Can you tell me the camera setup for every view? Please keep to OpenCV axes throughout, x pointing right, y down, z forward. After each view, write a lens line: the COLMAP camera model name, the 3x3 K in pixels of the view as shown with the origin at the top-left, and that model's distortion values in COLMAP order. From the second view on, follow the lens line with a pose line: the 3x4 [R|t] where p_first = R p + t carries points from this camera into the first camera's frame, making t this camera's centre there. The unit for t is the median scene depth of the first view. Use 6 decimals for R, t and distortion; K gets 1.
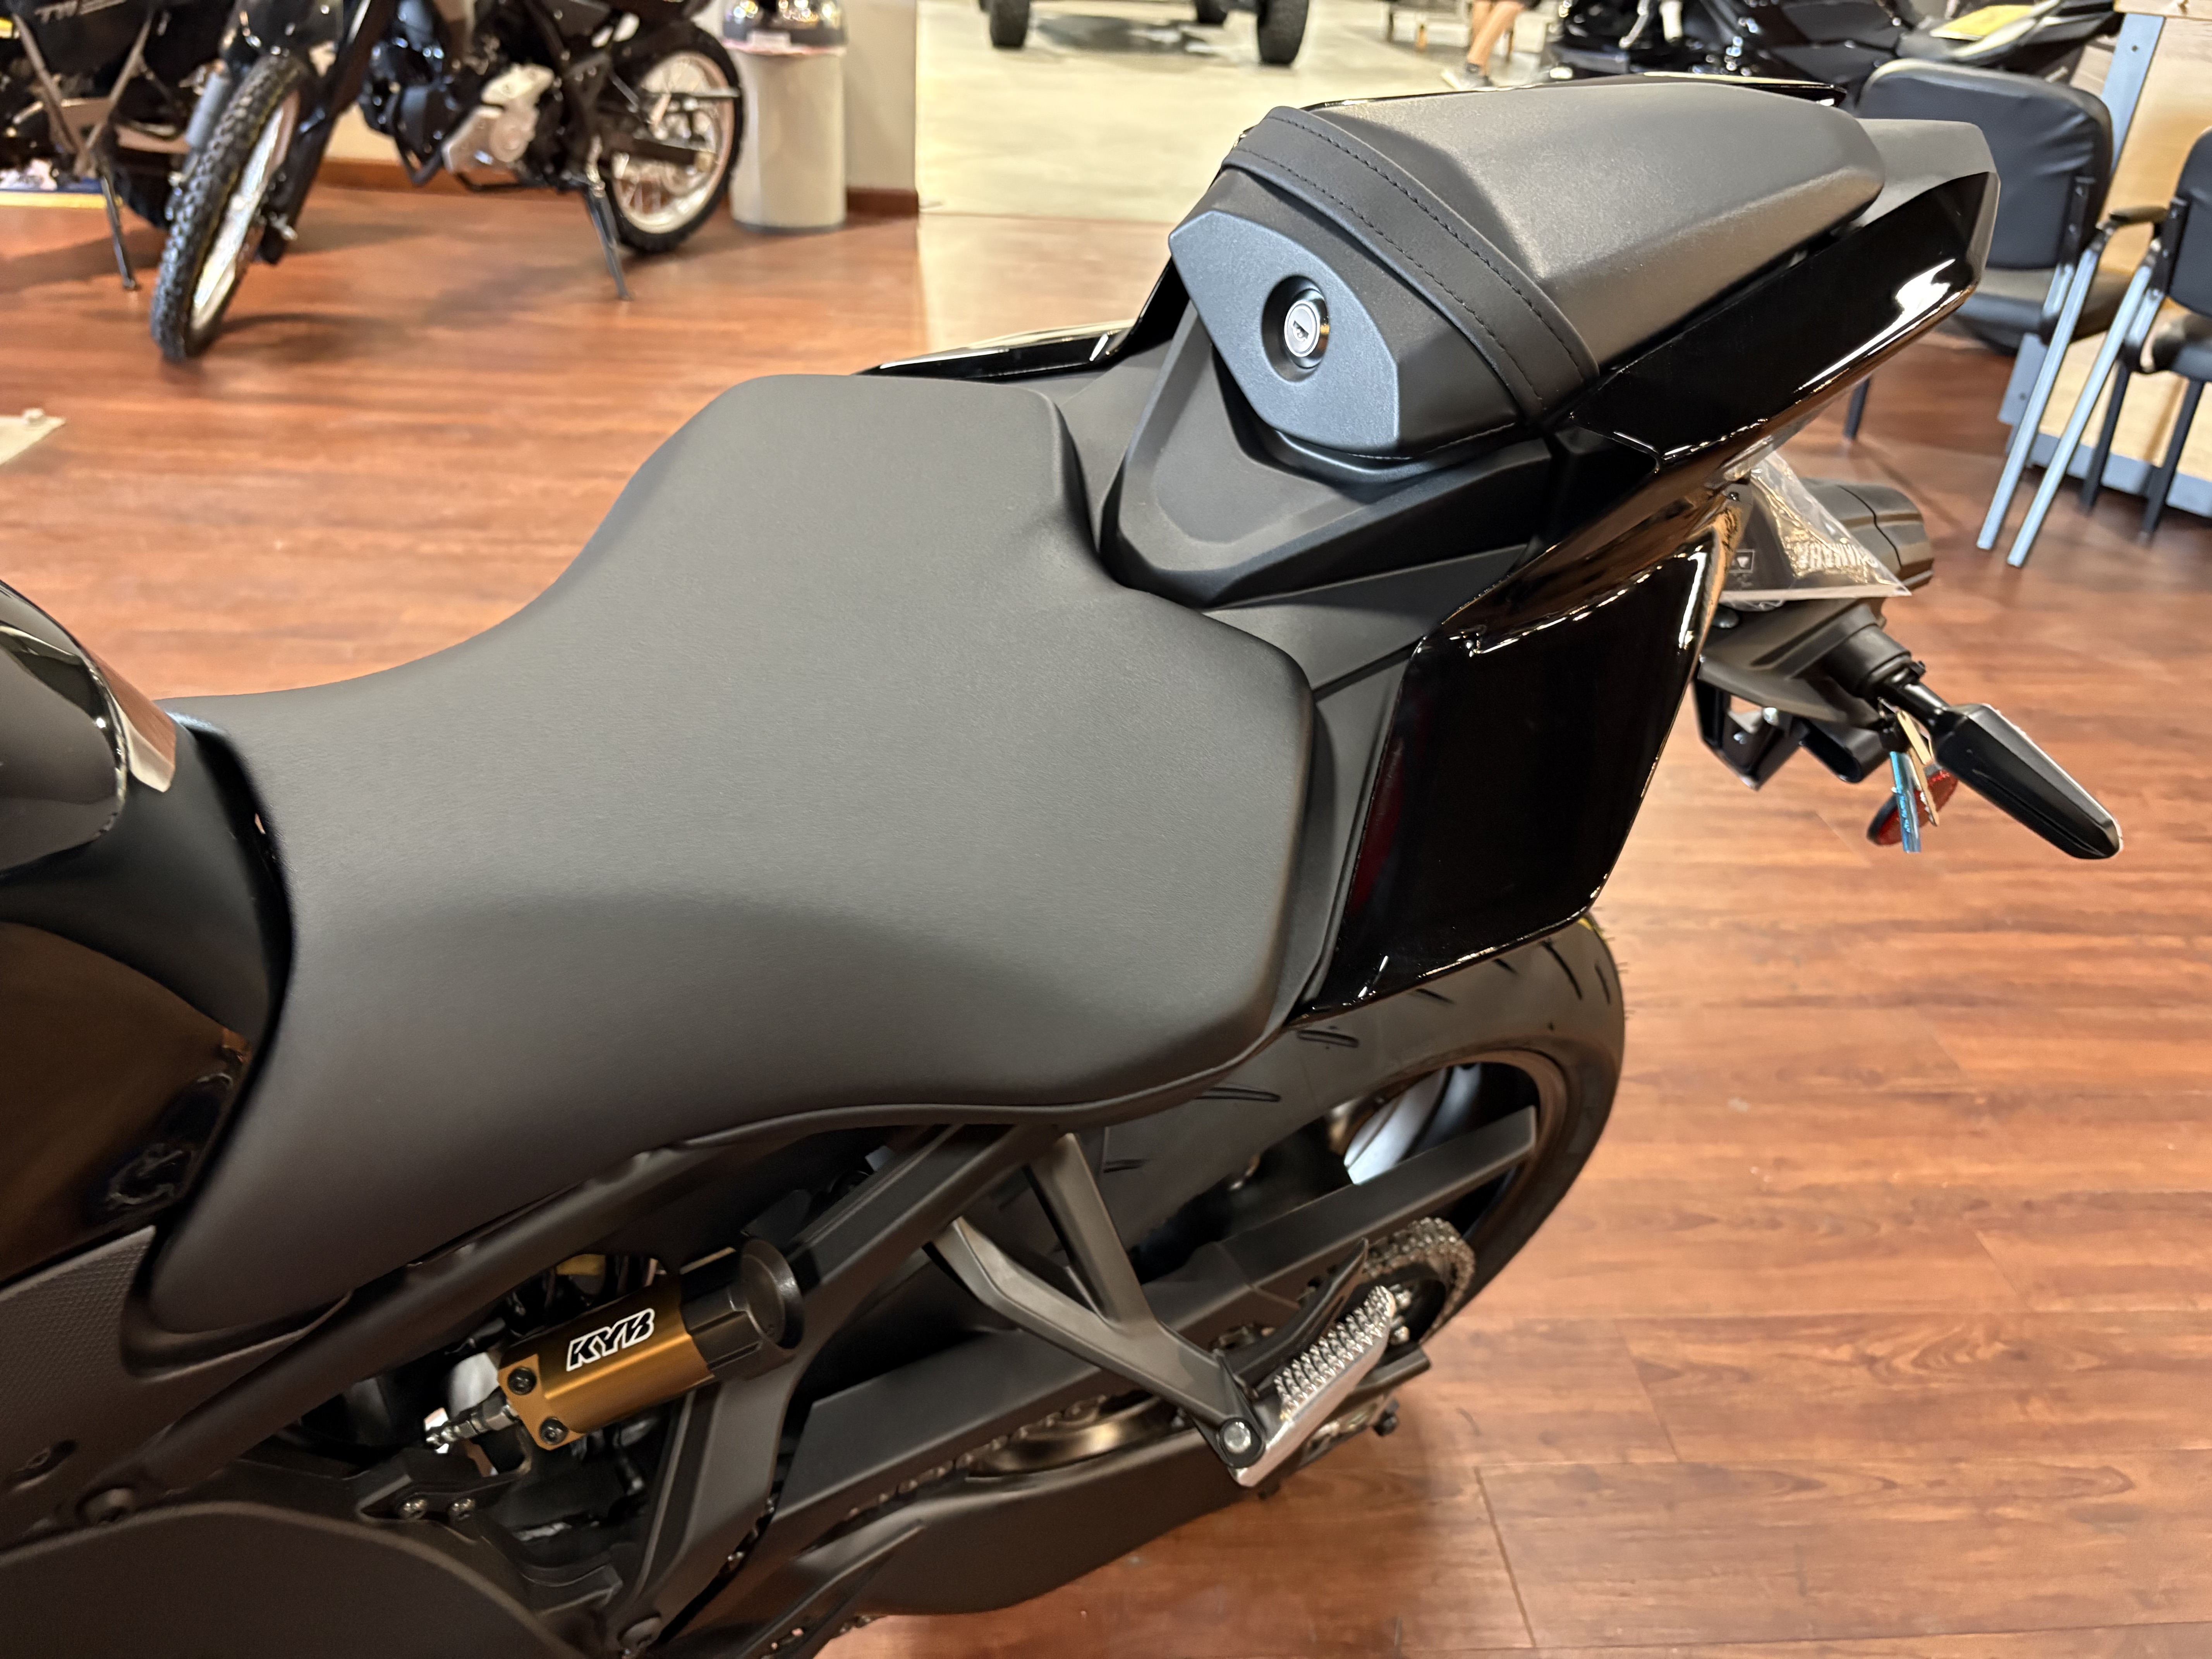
lens RADIAL K [[1693.9, 0, 1083.7], [0, 1693.9, 793.8], [0, 0, 1]] dist [0.034544, -0.037493]
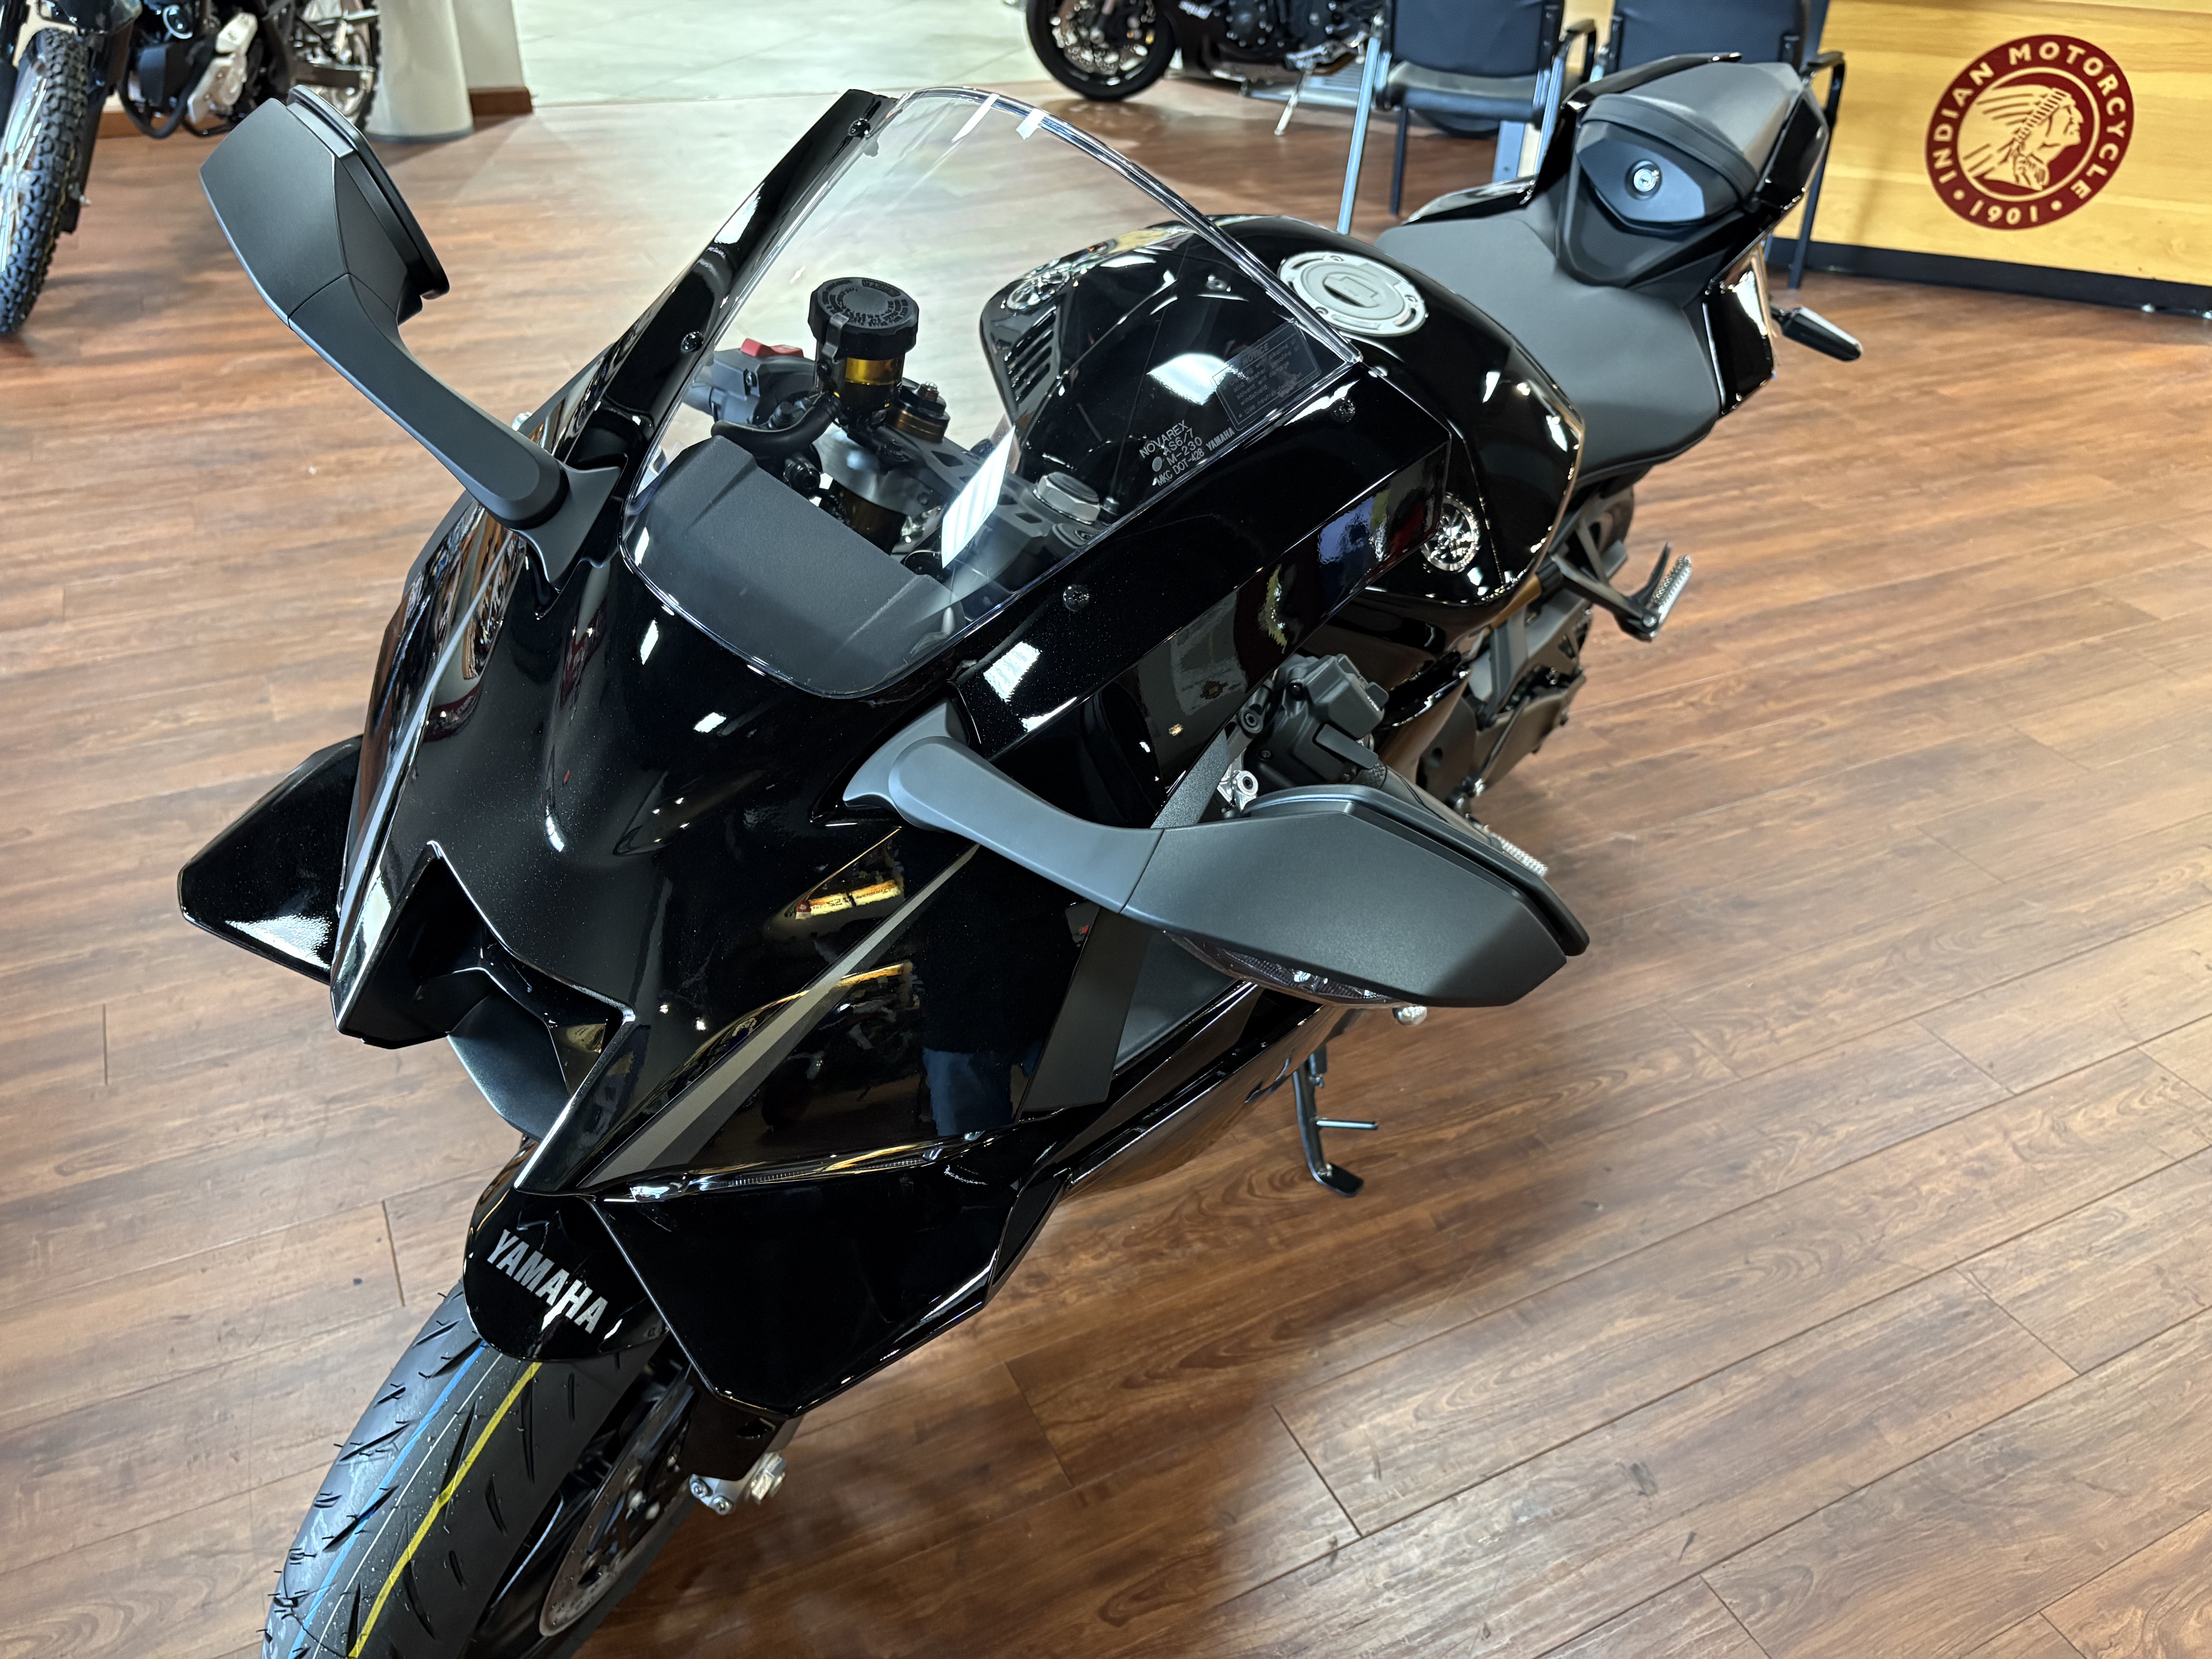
lens RADIAL K [[1693.9, 0, 1099.2], [0, 1693.9, 823.9], [0, 0, 1]] dist [0.034544, -0.037493]
pose [[0.926434, -0.231747, 0.296671, -0.667669], [0.200218, 0.970679, 0.133019, 0.072331], [-0.318799, -0.063835, 0.945670, -0.523807]]
